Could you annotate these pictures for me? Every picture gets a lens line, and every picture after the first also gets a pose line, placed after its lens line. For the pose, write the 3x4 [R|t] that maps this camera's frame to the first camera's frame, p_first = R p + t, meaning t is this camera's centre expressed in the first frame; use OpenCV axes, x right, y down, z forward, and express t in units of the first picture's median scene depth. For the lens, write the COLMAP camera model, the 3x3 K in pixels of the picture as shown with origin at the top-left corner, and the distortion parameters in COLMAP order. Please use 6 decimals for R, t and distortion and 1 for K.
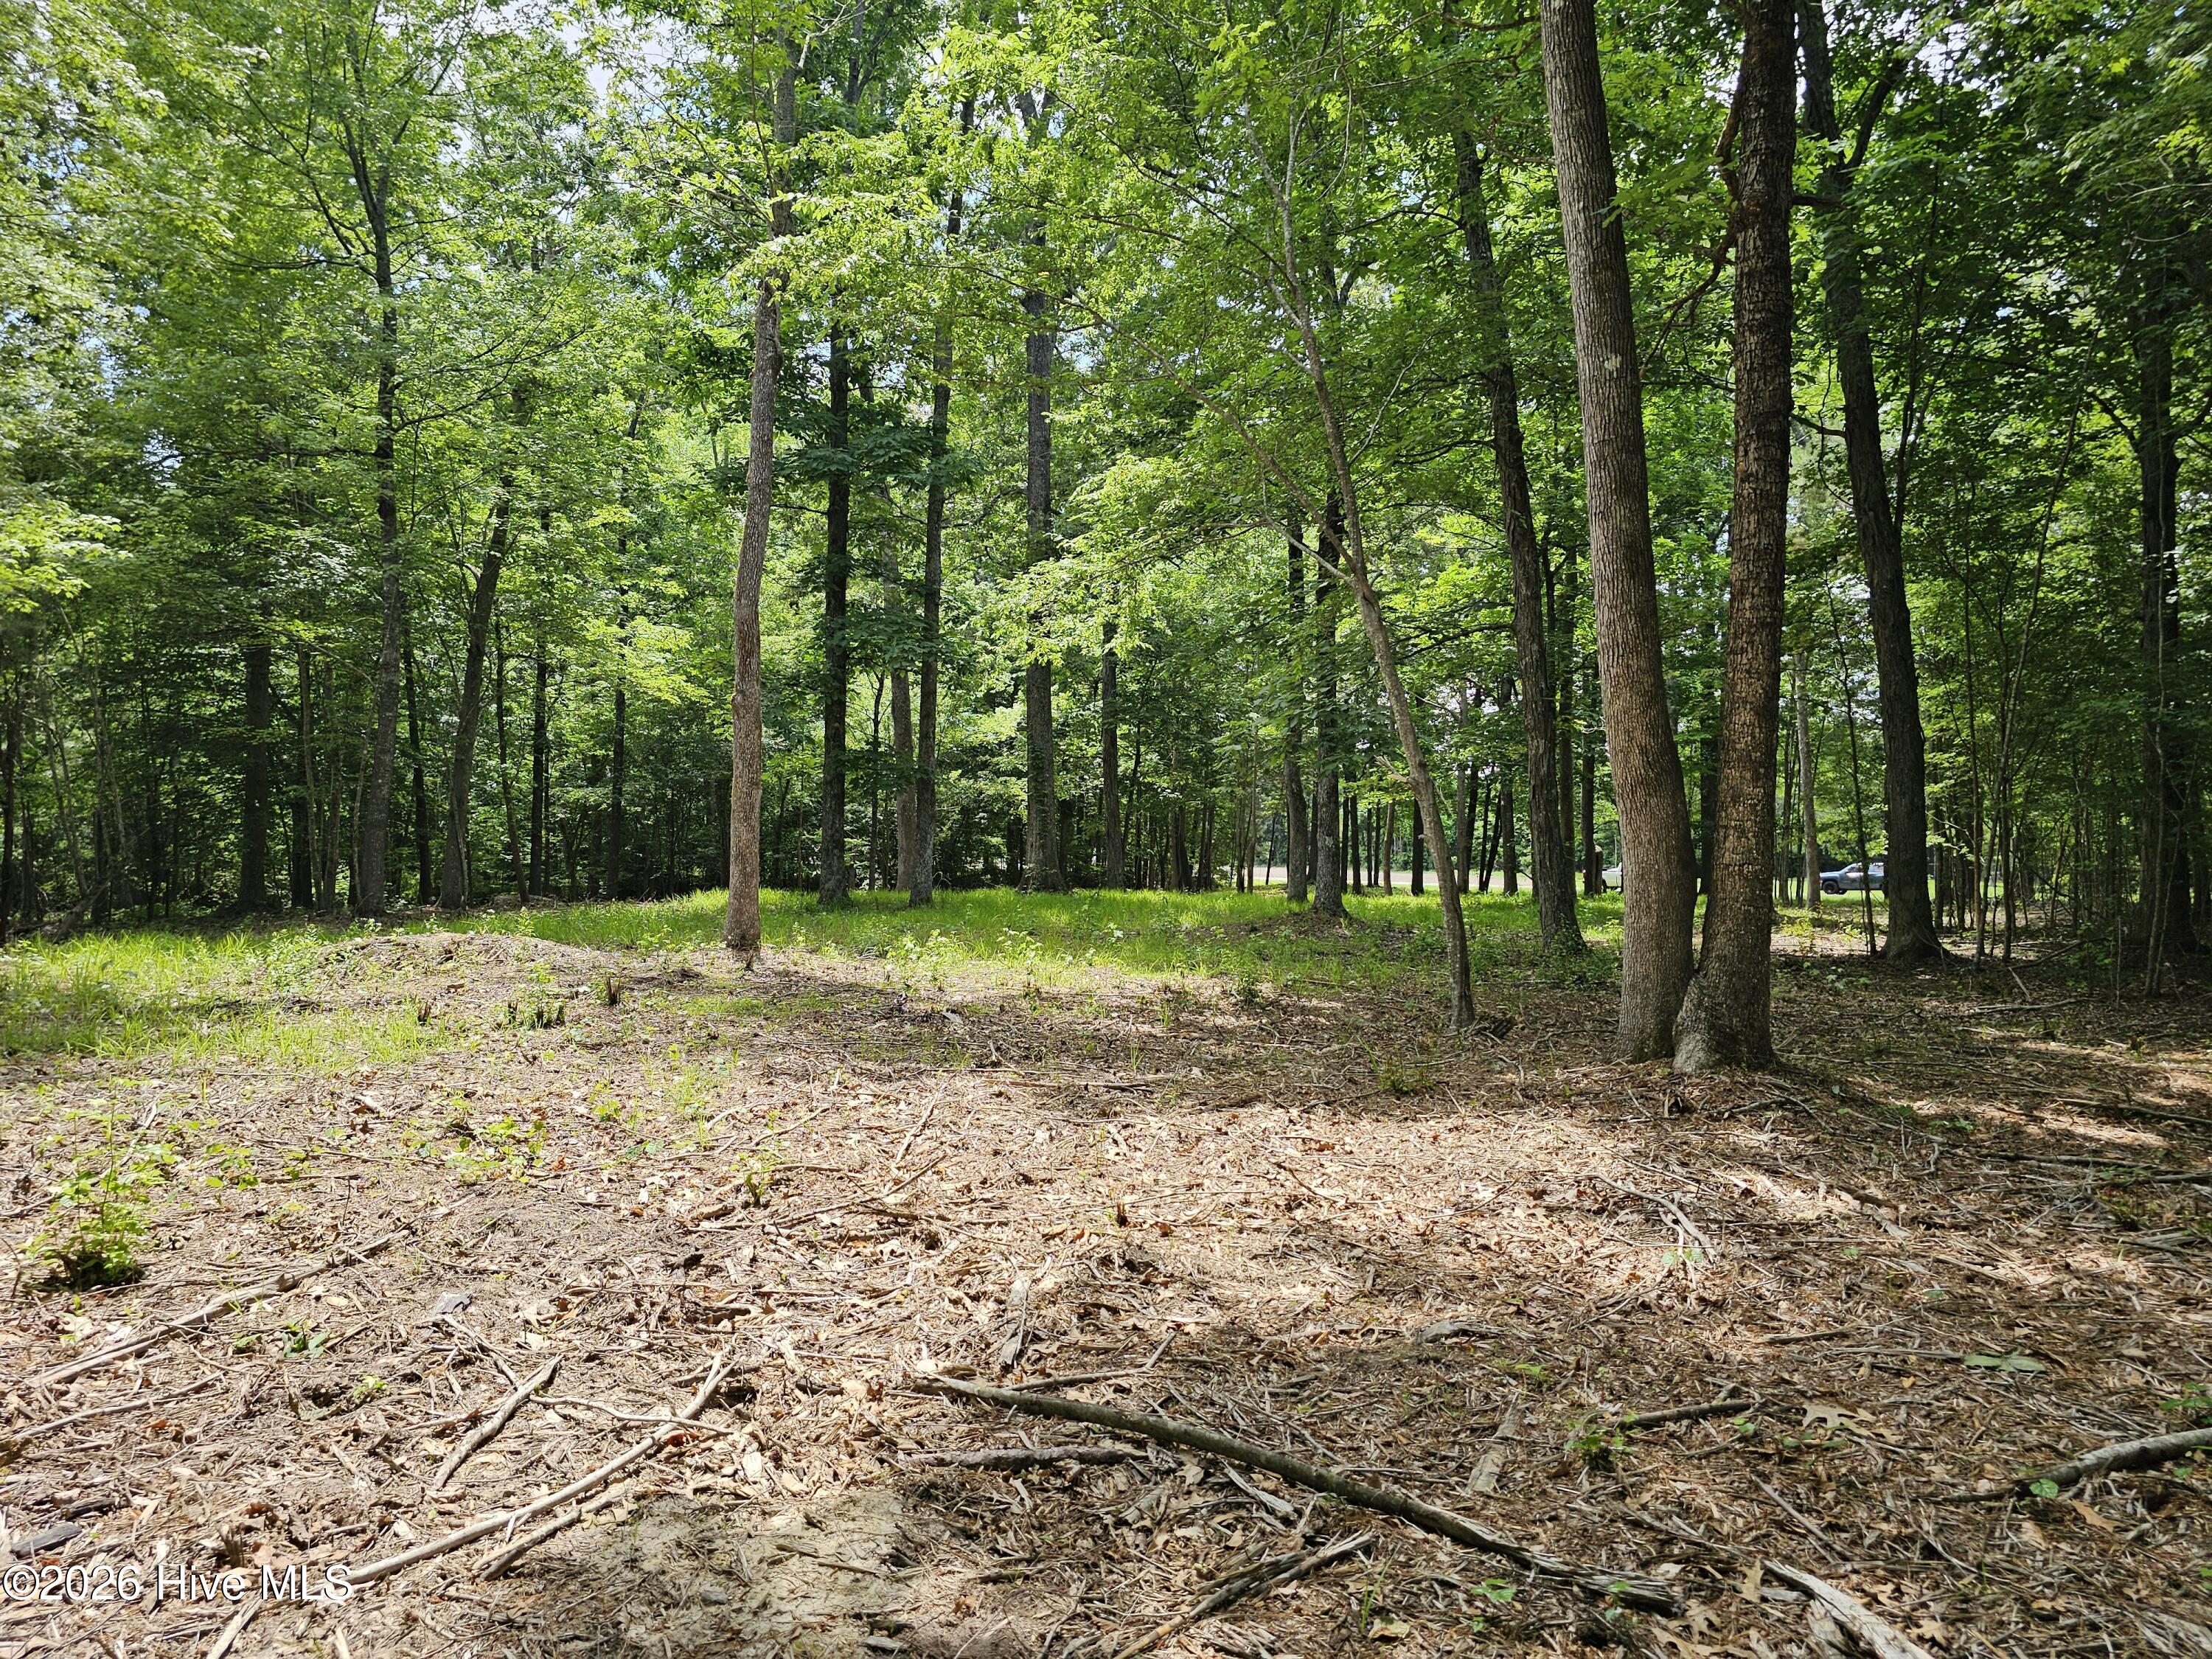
lens RADIAL K [[1471.9, 0, 1120.4], [0, 1471.9, 819.1], [0, 0, 1]] dist [0.037542, -0.030130]
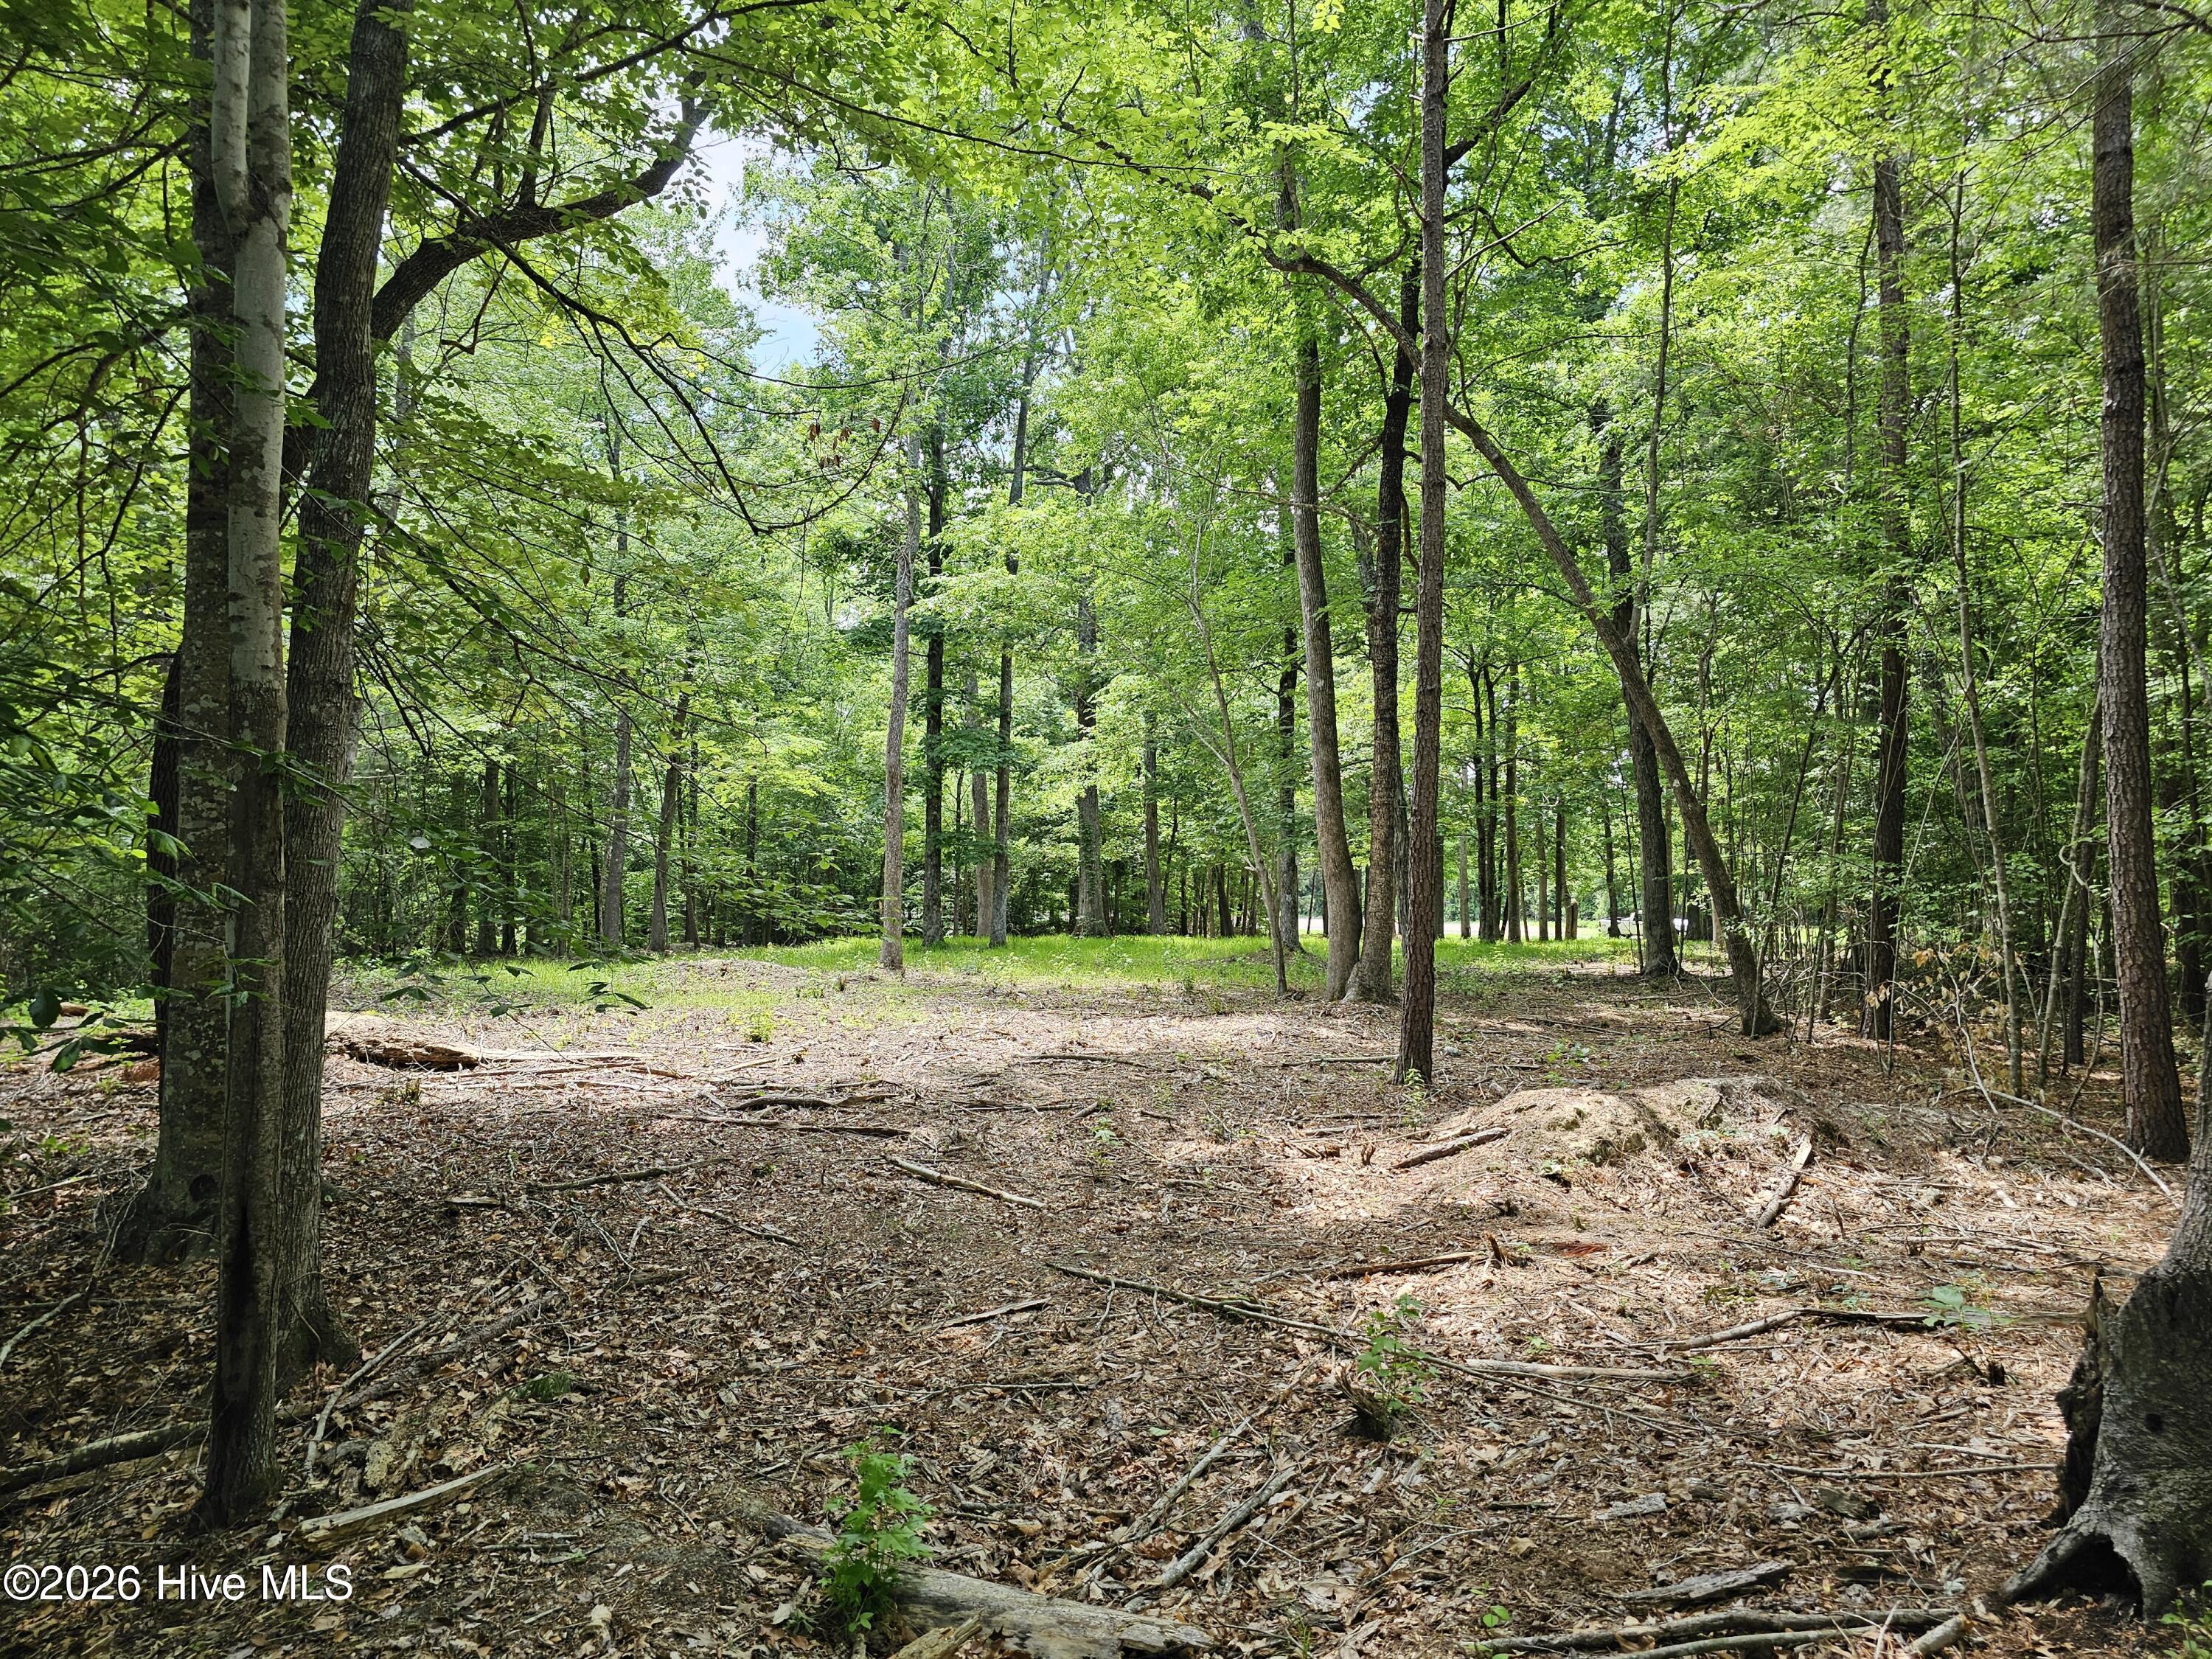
lens RADIAL K [[1484.8, 0, 1111.4], [0, 1484.8, 838.6], [0, 0, 1]] dist [0.030236, -0.021478]
pose [[0.998558, -0.009227, -0.052880, 0.027095], [0.008059, 0.999720, -0.022261, -0.006114], [0.053070, 0.021803, 0.998353, -0.234052]]
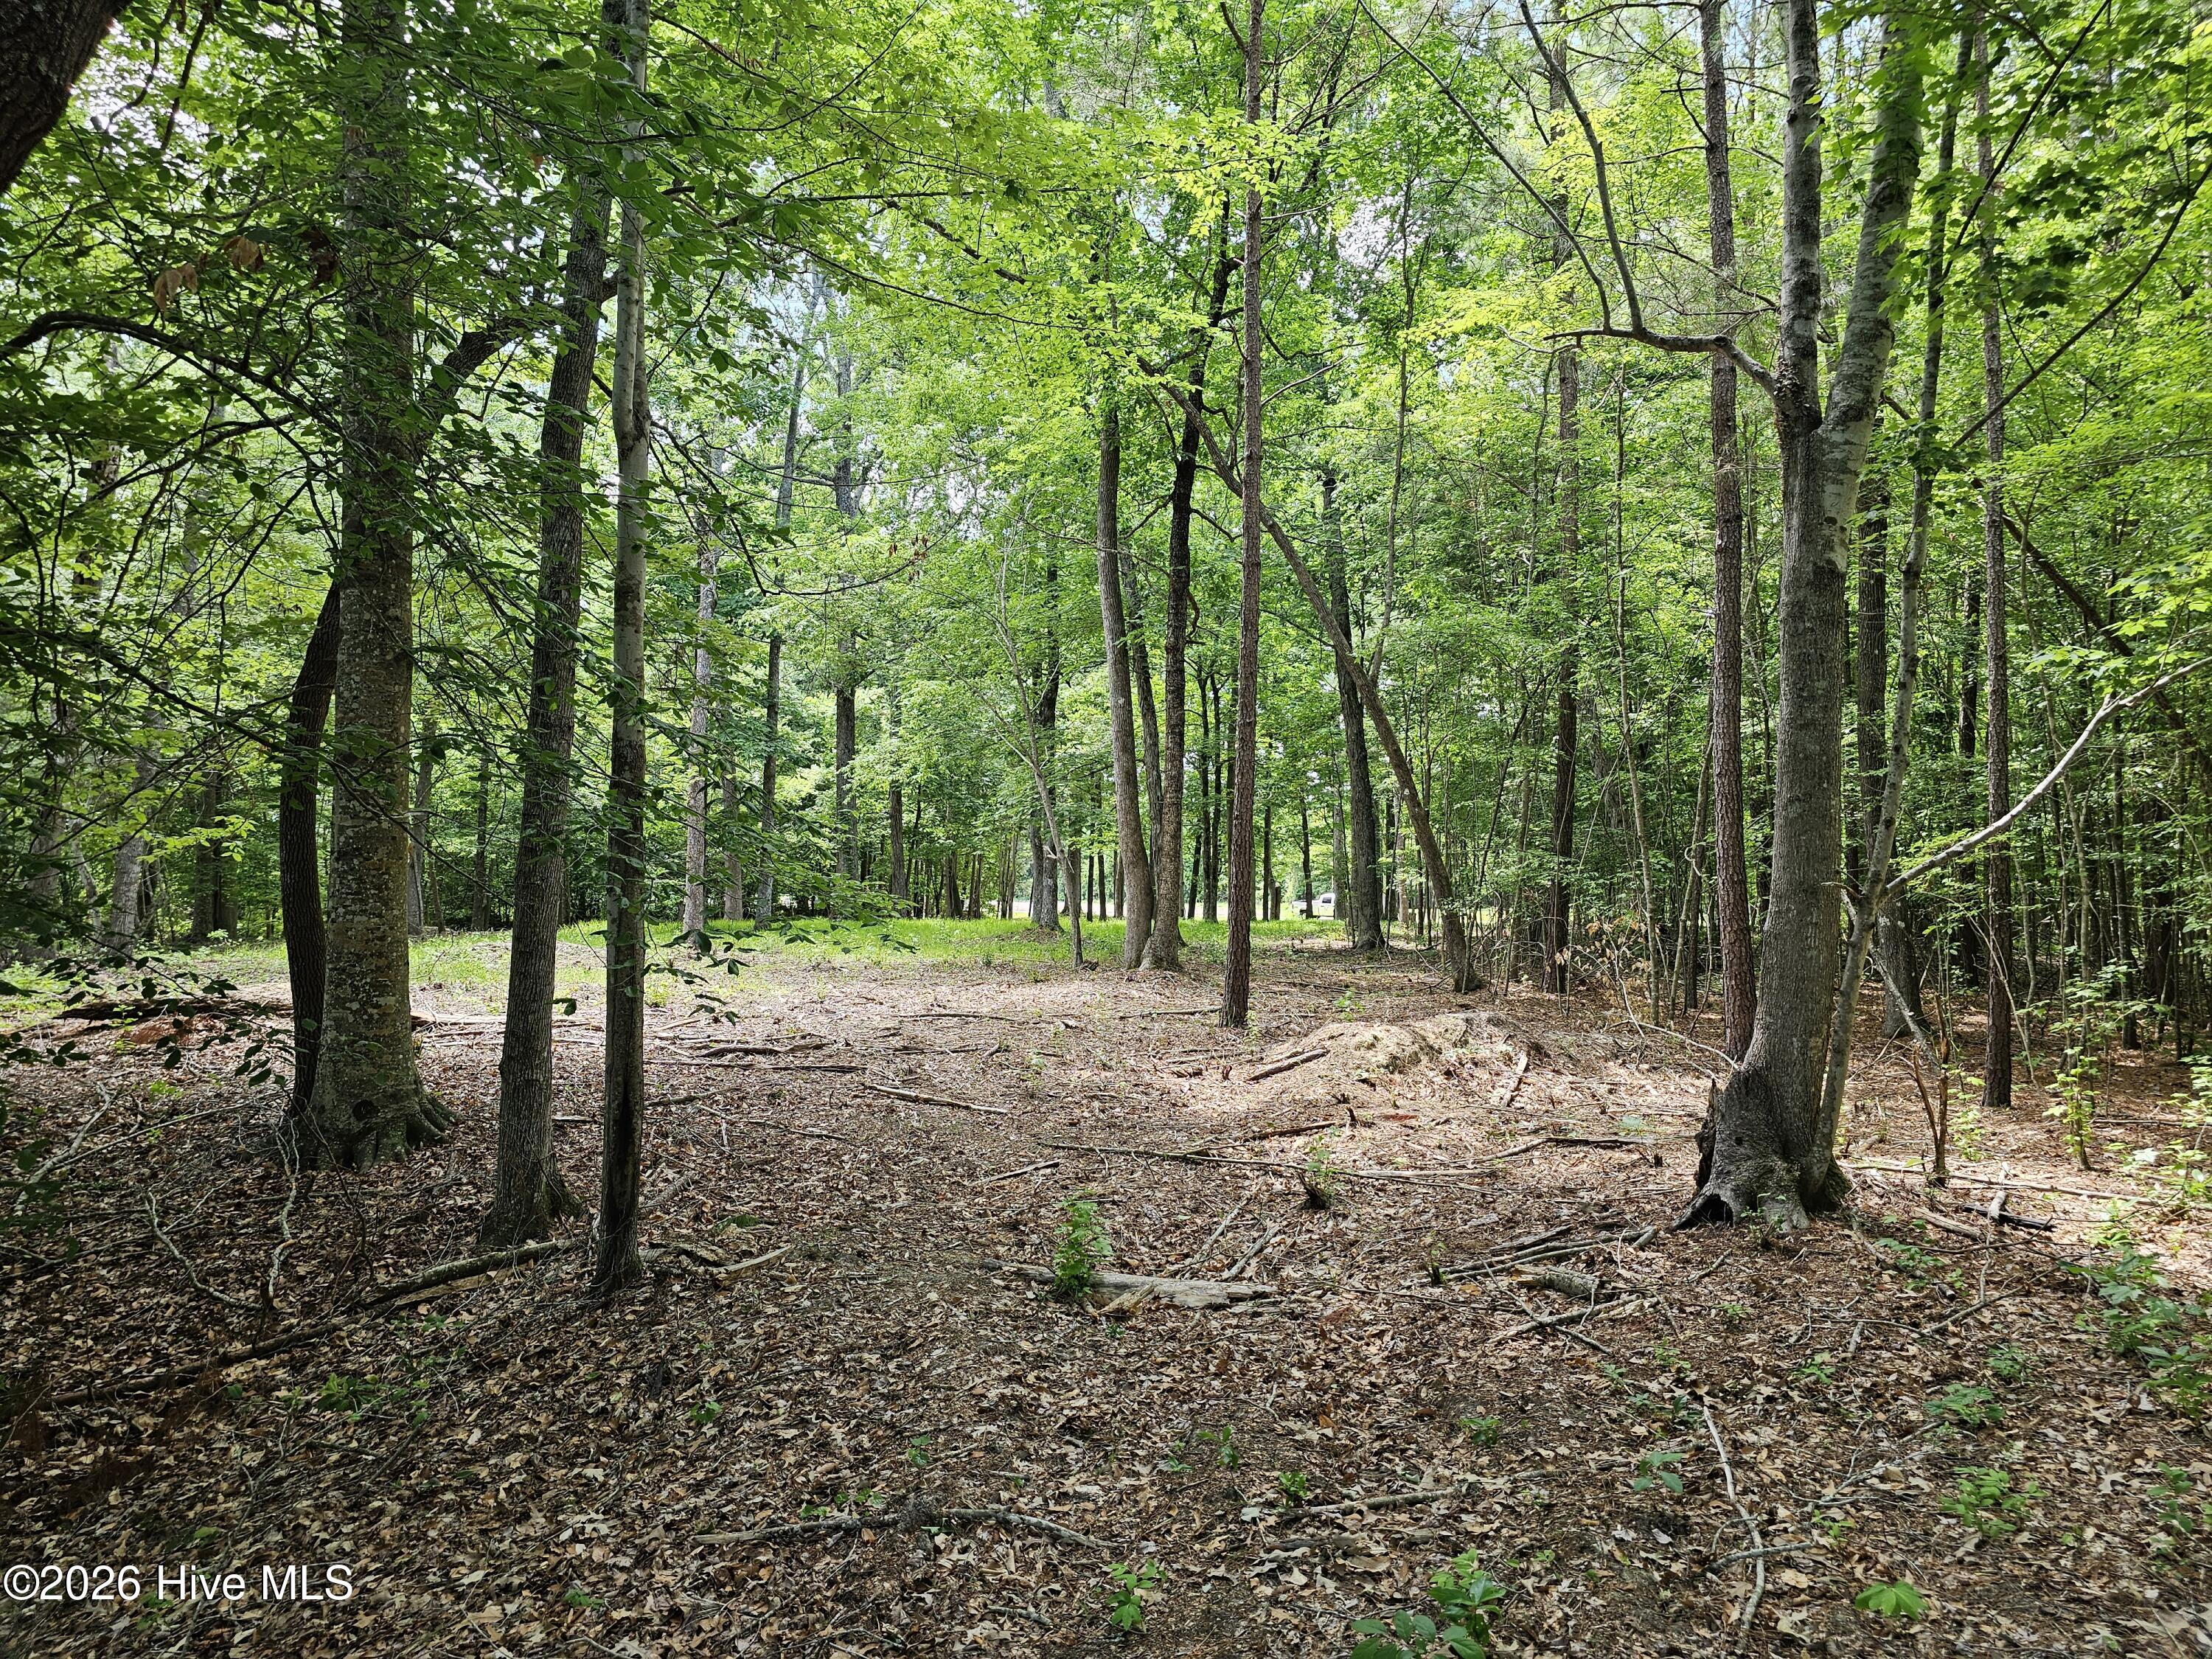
lens RADIAL K [[1471.9, 0, 1120.4], [0, 1471.9, 819.1], [0, 0, 1]] dist [0.037542, -0.030130]
pose [[0.988209, 0.002209, 0.153095, -0.012029], [0.001487, 0.999710, -0.024021, -0.007541], [-0.153104, 0.023965, 0.987919, -0.298504]]
